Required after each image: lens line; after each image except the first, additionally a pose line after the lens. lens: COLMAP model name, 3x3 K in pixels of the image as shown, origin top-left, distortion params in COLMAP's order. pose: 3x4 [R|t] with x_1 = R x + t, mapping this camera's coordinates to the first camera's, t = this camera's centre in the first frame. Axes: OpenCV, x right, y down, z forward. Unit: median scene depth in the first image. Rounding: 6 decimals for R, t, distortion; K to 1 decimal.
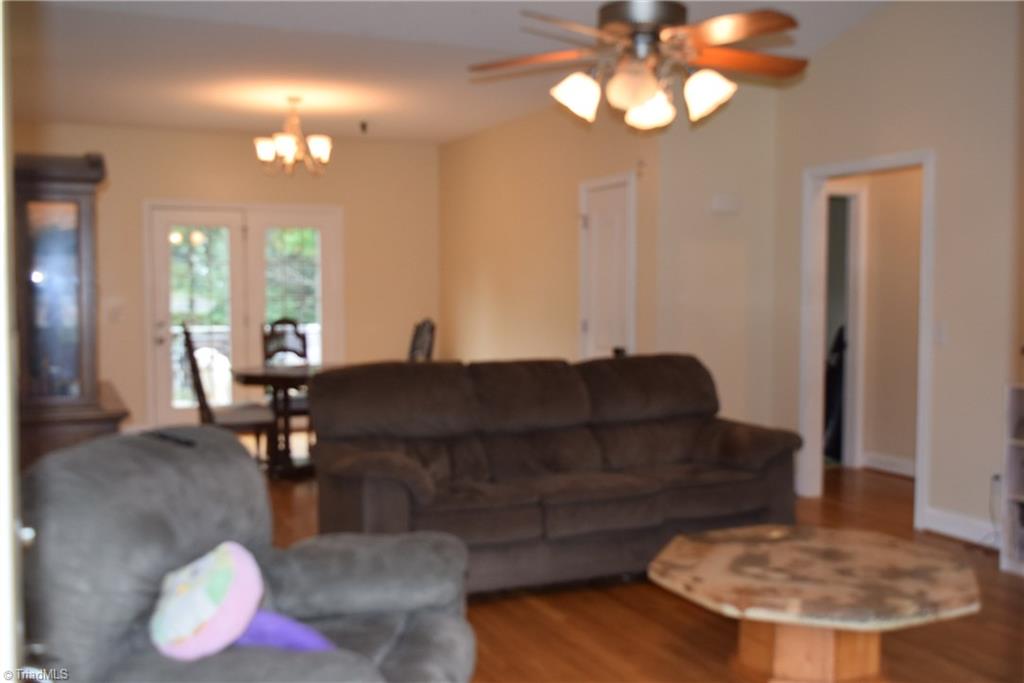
lens RADIAL K [[1003.1, 0, 507.8], [0, 1003.1, 351.0], [0, 0, 1]] dist [-0.005668, 0.000000]
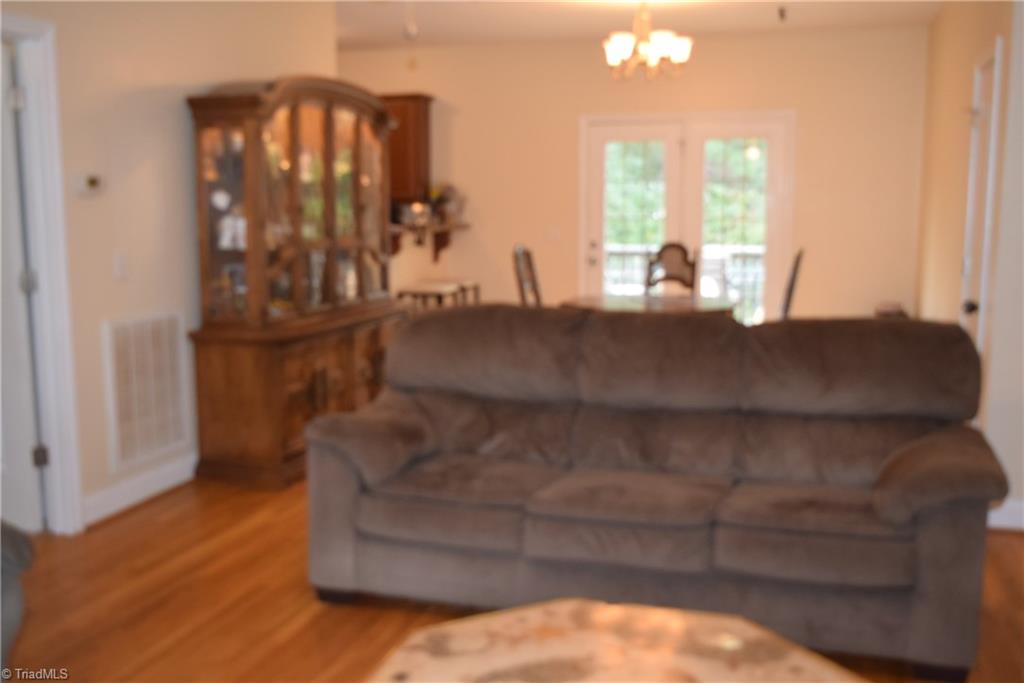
lens RADIAL K [[1003.1, 0, 516.8], [0, 1003.1, 335.3], [0, 0, 1]] dist [-0.005668, 0.000000]
pose [[0.753938, 0.089924, -0.650761, 0.272830], [-0.044365, 0.995295, 0.086134, -0.021838], [0.655445, -0.036069, 0.754381, 0.237926]]
